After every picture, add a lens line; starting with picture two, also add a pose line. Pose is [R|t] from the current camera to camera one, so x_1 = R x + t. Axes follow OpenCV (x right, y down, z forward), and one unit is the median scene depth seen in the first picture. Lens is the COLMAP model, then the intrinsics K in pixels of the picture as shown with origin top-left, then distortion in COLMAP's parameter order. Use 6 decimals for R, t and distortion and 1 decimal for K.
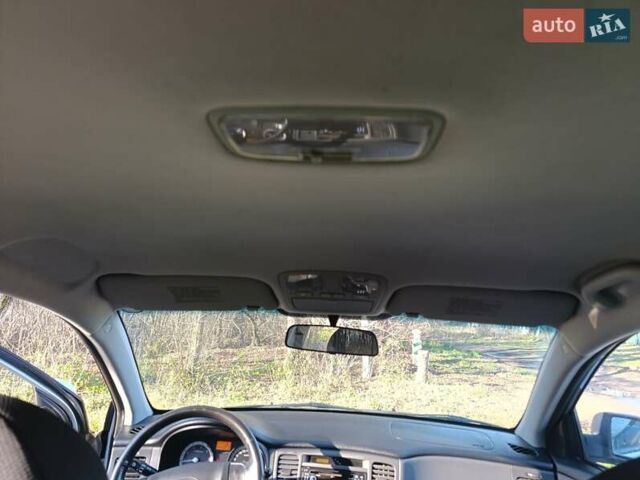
lens RADIAL K [[441.1, 0, 319.8], [0, 441.1, 238.2], [0, 0, 1]] dist [0.056221, -0.061505]
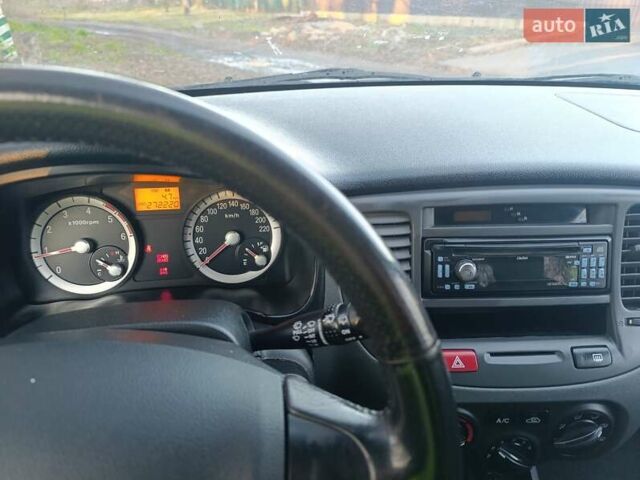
lens RADIAL K [[441.1, 0, 319.8], [0, 441.1, 238.2], [0, 0, 1]] dist [0.056221, -0.061505]
pose [[0.969531, -0.142720, 0.199101, -0.166905], [-0.016784, 0.772148, 0.635220, 0.269500], [-0.244394, -0.619207, 0.746226, 0.695375]]
